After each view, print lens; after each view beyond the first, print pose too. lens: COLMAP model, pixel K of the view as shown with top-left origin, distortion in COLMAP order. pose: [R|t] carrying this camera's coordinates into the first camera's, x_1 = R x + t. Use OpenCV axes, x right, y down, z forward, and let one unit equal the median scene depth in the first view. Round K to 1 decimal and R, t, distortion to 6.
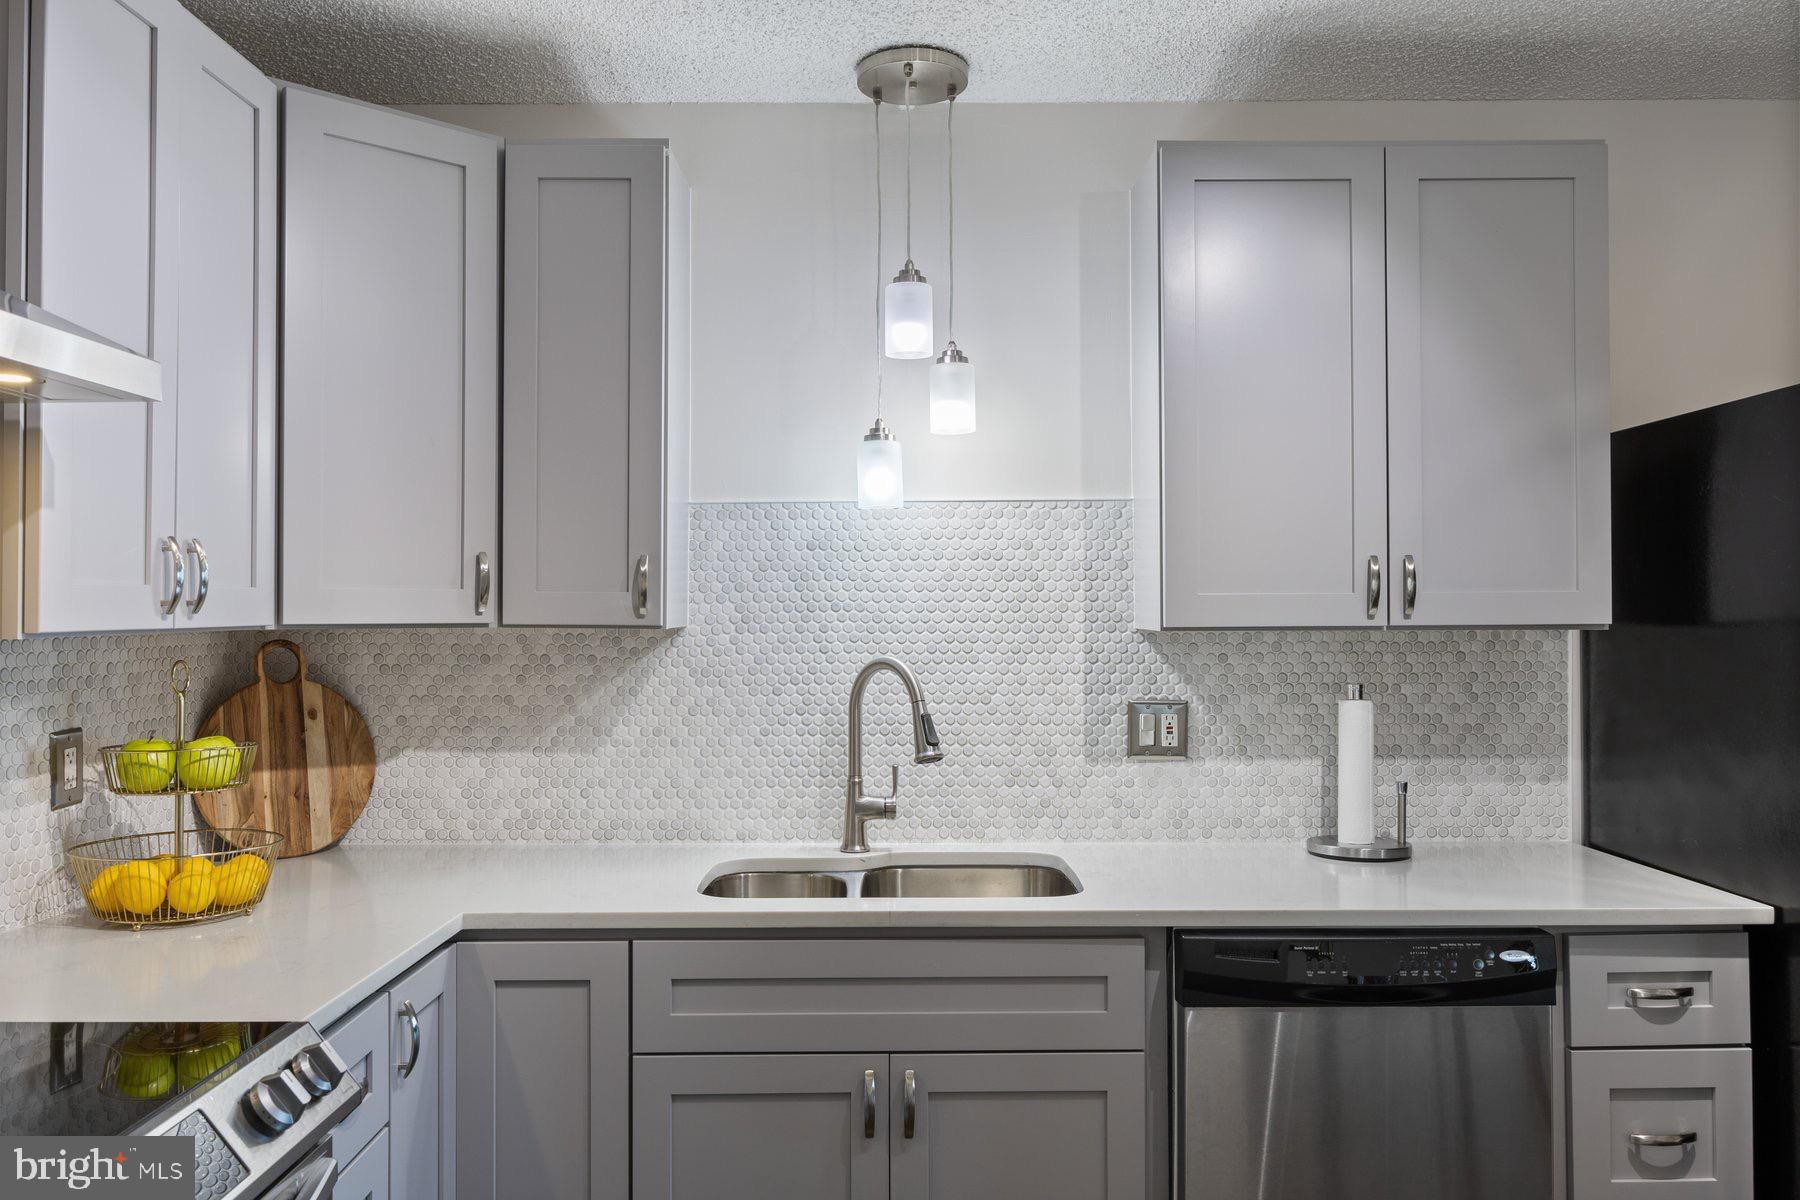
lens RADIAL K [[1345.0, 0, 906.6], [0, 1345.0, 599.0], [0, 0, 1]] dist [-0.007202, -0.005254]
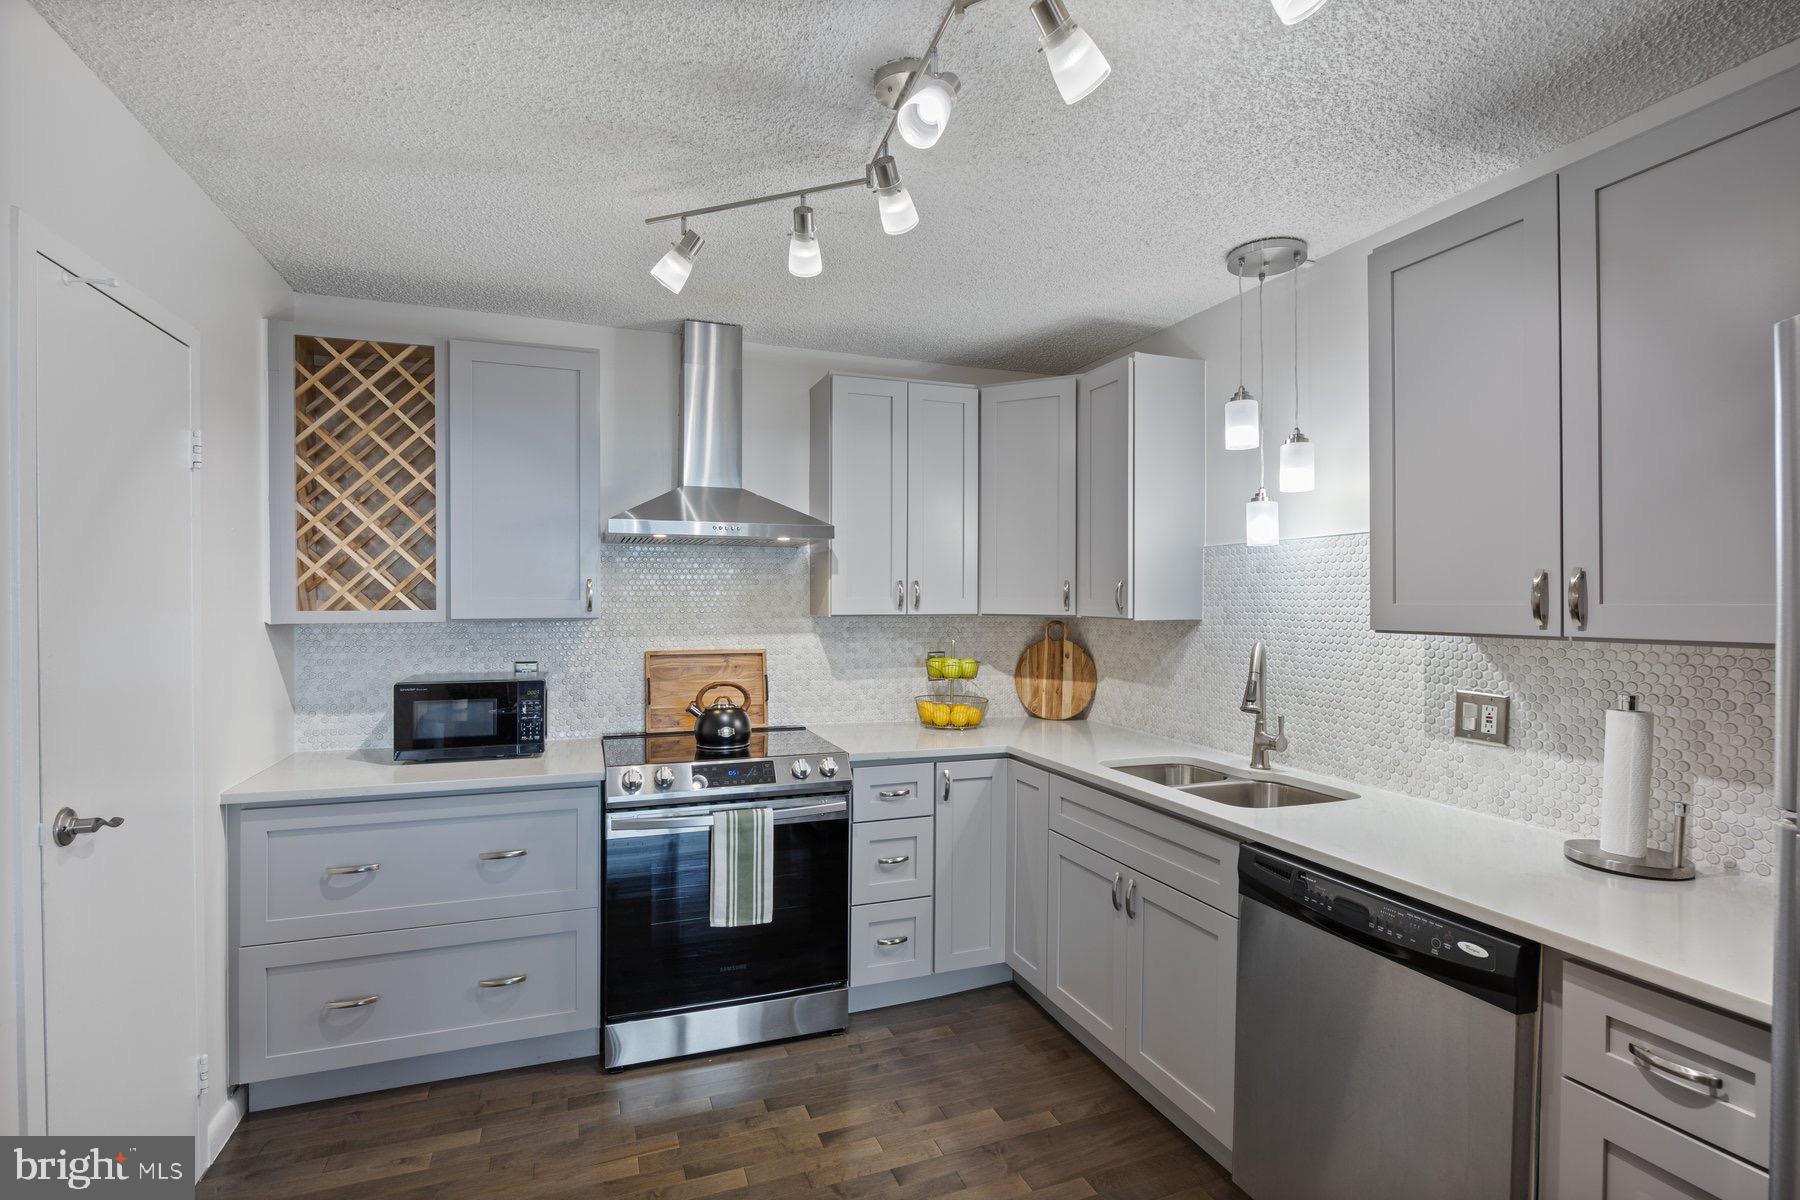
lens RADIAL K [[870.6, 0, 894.6], [0, 870.6, 601.8], [0, 0, 1]] dist [-0.017652, -0.000939]
pose [[0.324026, 0.007357, -0.946019, 0.768804], [0.003393, 0.999954, 0.008939, -0.013567], [0.946042, -0.006107, 0.323987, 0.282689]]
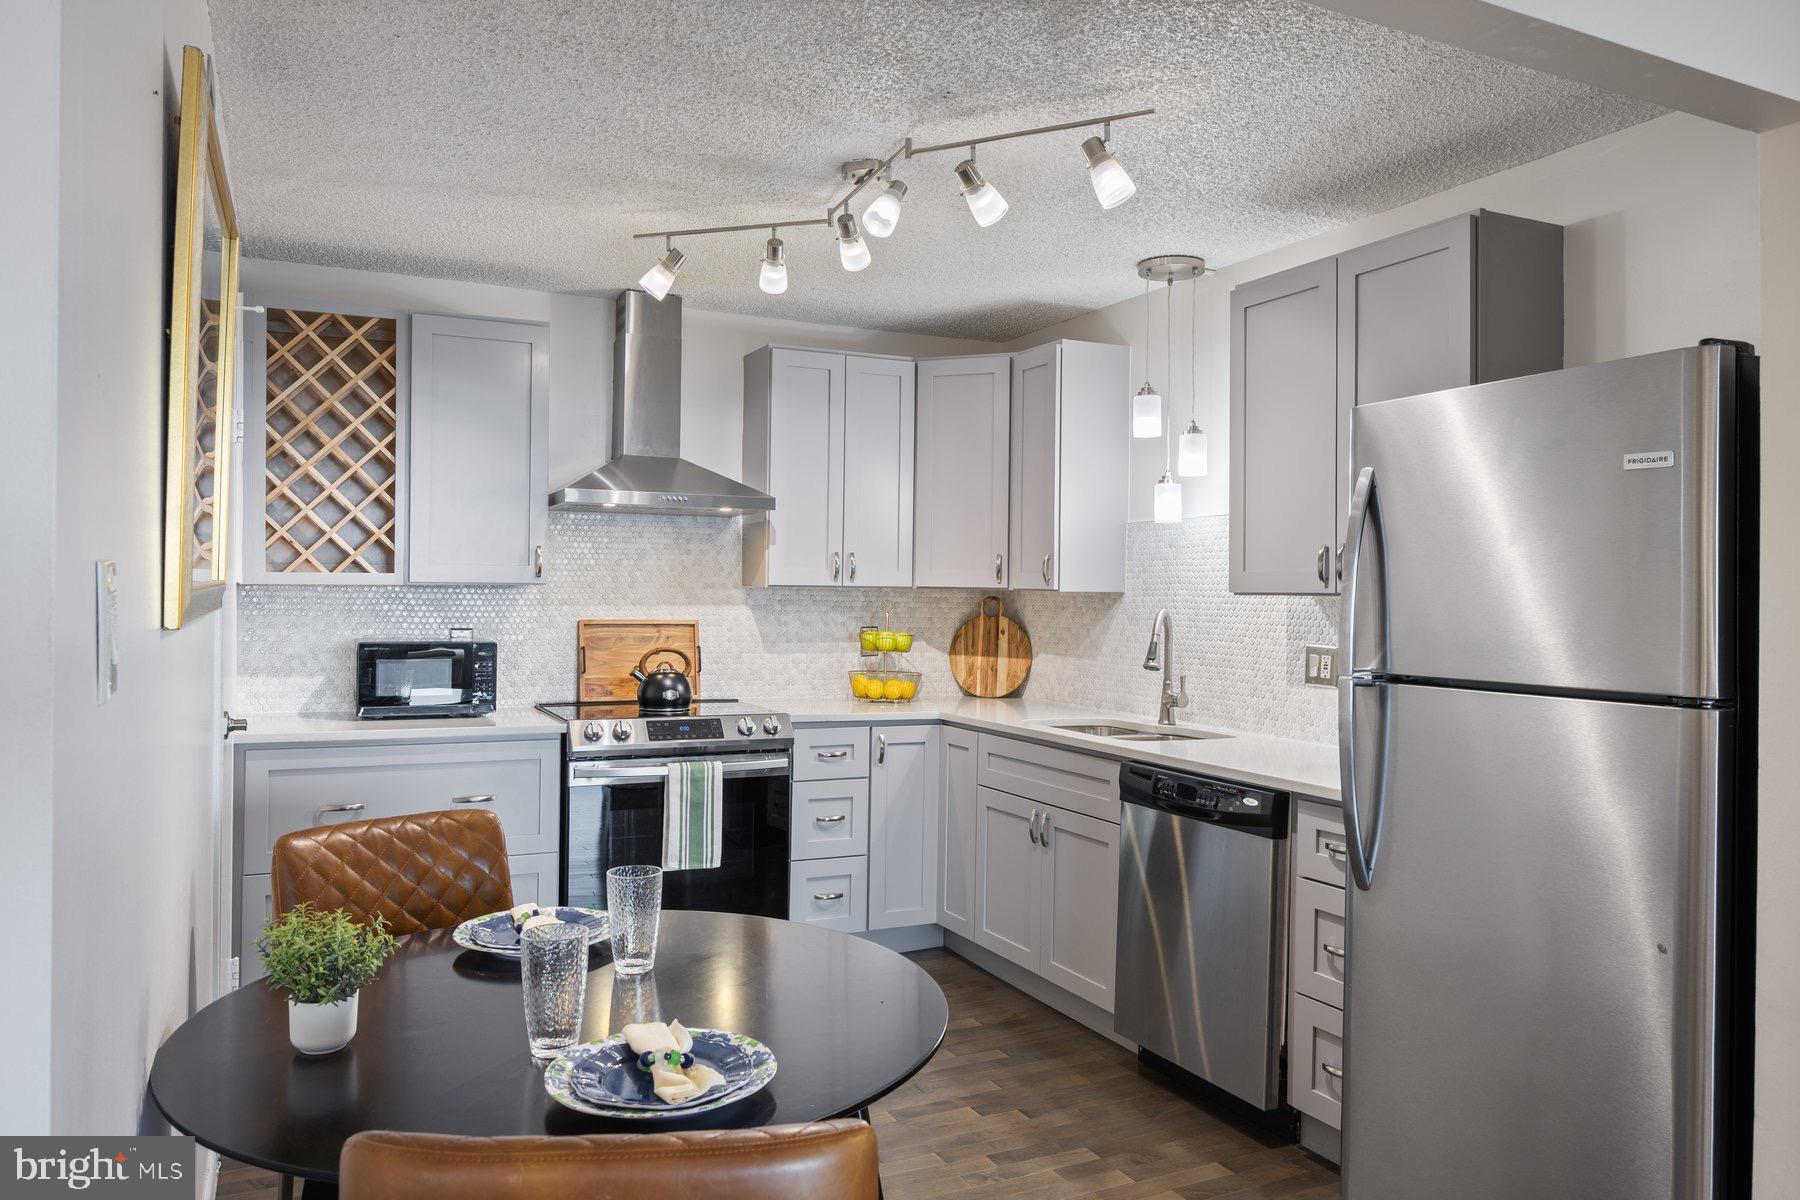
lens RADIAL K [[1345.0, 0, 897.9], [0, 1345.0, 591.9], [0, 0, 1]] dist [-0.007202, -0.005254]
pose [[0.406897, 0.006514, -0.913451, 1.383735], [-0.006912, 0.999968, 0.004052, 0.015376], [0.913448, 0.004665, 0.406929, -0.005634]]
